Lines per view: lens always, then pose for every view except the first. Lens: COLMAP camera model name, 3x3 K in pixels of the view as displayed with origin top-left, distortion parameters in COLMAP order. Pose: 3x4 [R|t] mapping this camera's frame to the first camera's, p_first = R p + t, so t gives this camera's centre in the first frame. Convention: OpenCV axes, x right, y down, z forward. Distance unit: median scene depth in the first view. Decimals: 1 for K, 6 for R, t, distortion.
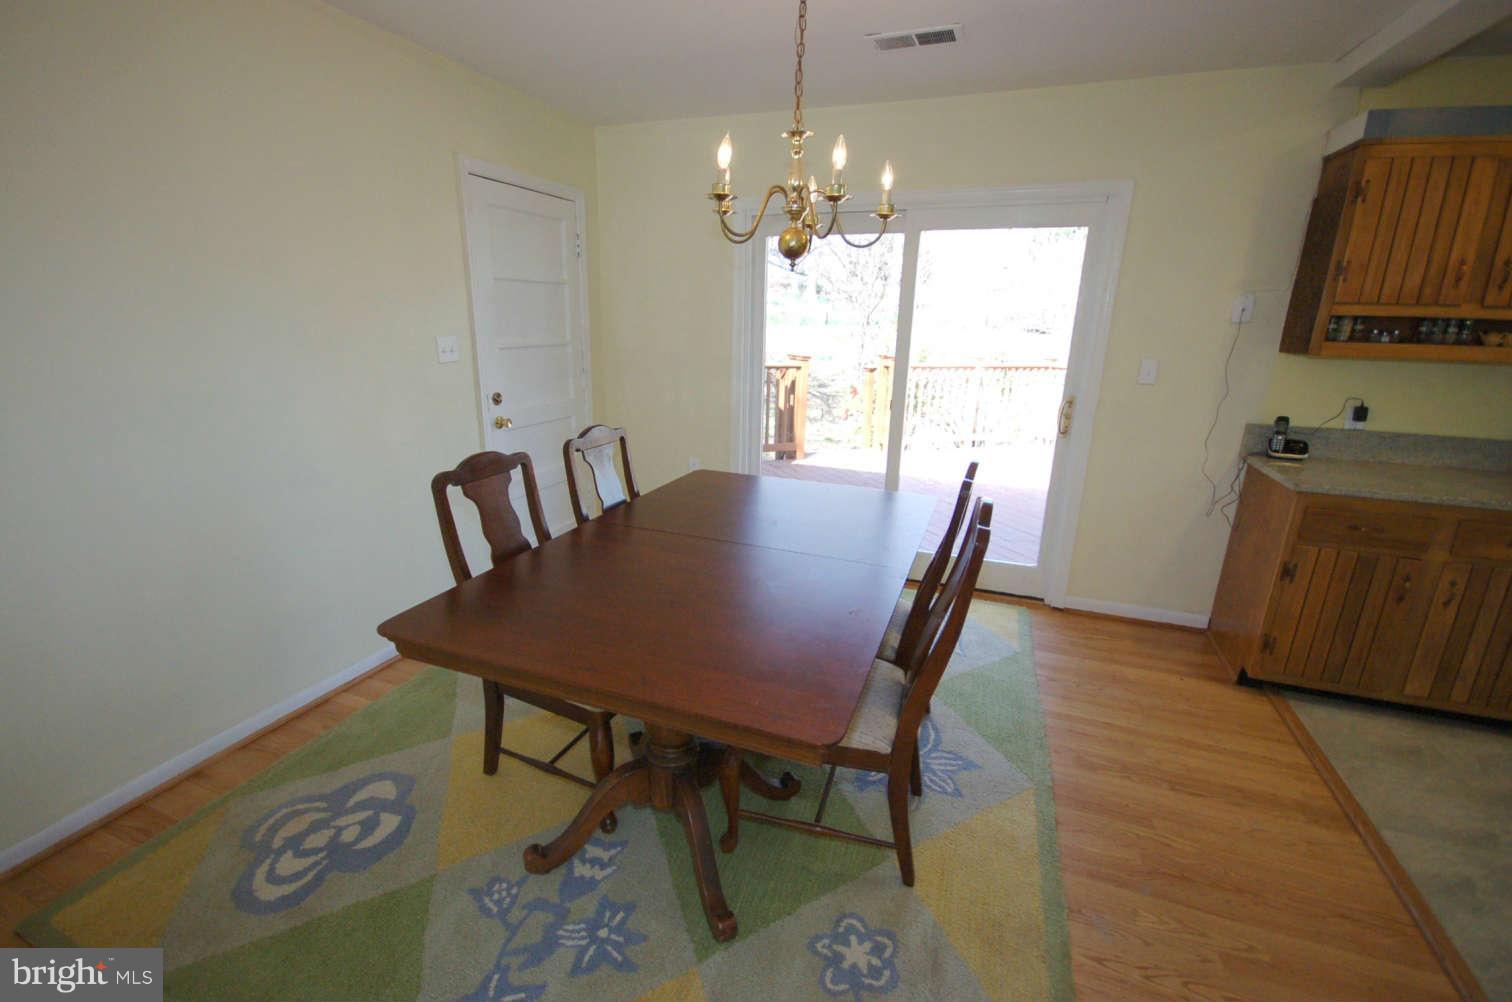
lens RADIAL K [[658.7, 0, 745.4], [0, 658.7, 510.4], [0, 0, 1]] dist [0.002135, -0.009098]
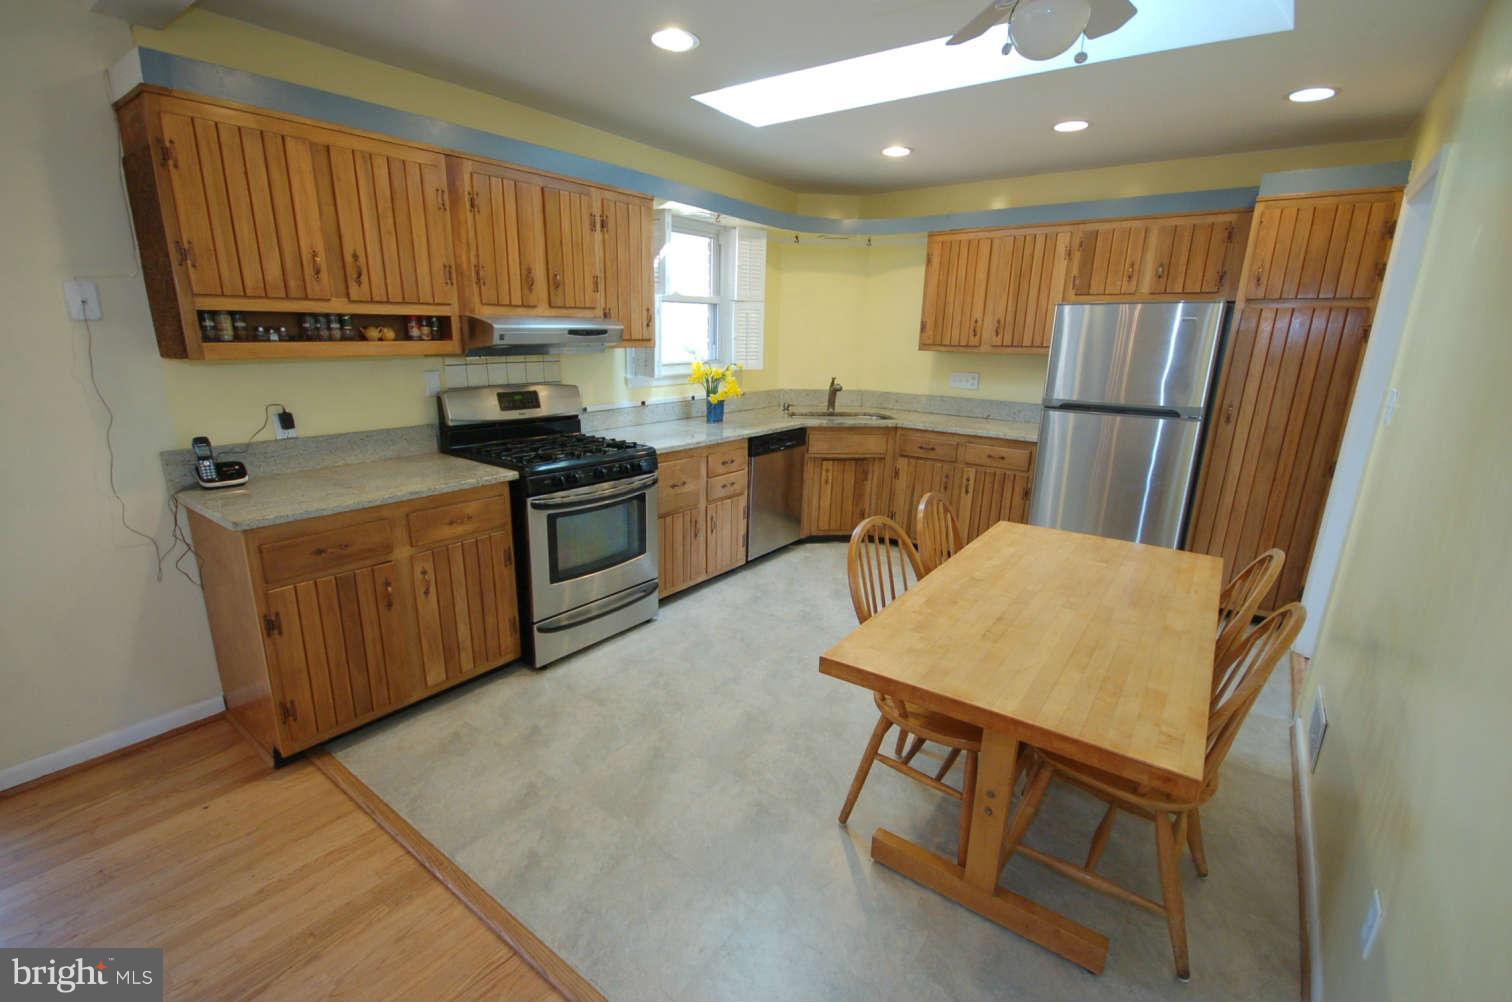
lens RADIAL K [[658.7, 0, 744.6], [0, 658.7, 511.8], [0, 0, 1]] dist [0.002135, -0.009098]
pose [[0.272318, -0.263980, 0.925288, 0.264503], [0.261037, 0.945835, 0.193018, -0.043074], [-0.926122, 0.188972, 0.326476, 0.160935]]
